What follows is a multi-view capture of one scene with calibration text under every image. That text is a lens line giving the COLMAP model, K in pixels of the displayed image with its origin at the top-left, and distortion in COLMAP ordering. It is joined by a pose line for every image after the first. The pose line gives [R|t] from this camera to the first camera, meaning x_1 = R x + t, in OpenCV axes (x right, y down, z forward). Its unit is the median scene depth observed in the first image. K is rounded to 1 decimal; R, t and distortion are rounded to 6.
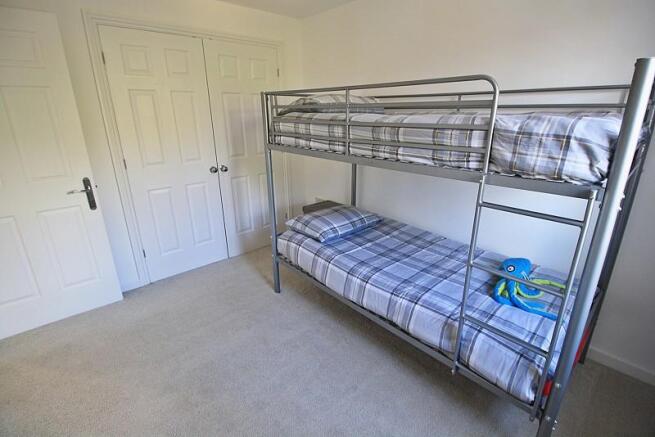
lens RADIAL K [[307.4, 0, 334.5], [0, 307.4, 210.6], [0, 0, 1]] dist [0.001720, -0.012938]
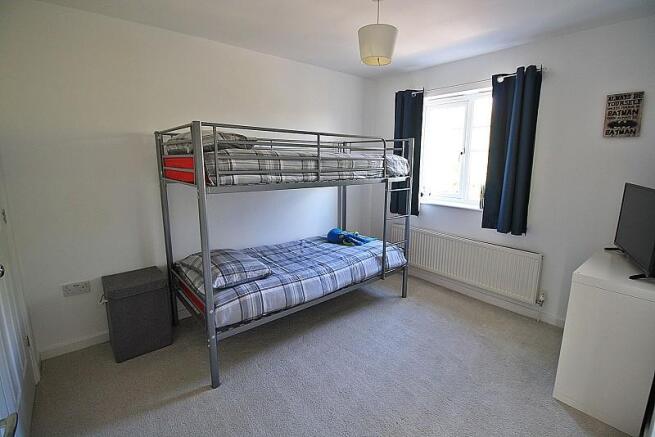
lens RADIAL K [[307.4, 0, 334.5], [0, 307.4, 210.6], [0, 0, 1]] dist [0.001720, -0.012938]
pose [[0.032546, -0.165013, 0.985754, -1.153443], [0.296214, 0.943559, 0.148170, -0.215054], [-0.954567, 0.287172, 0.079588, 0.775115]]
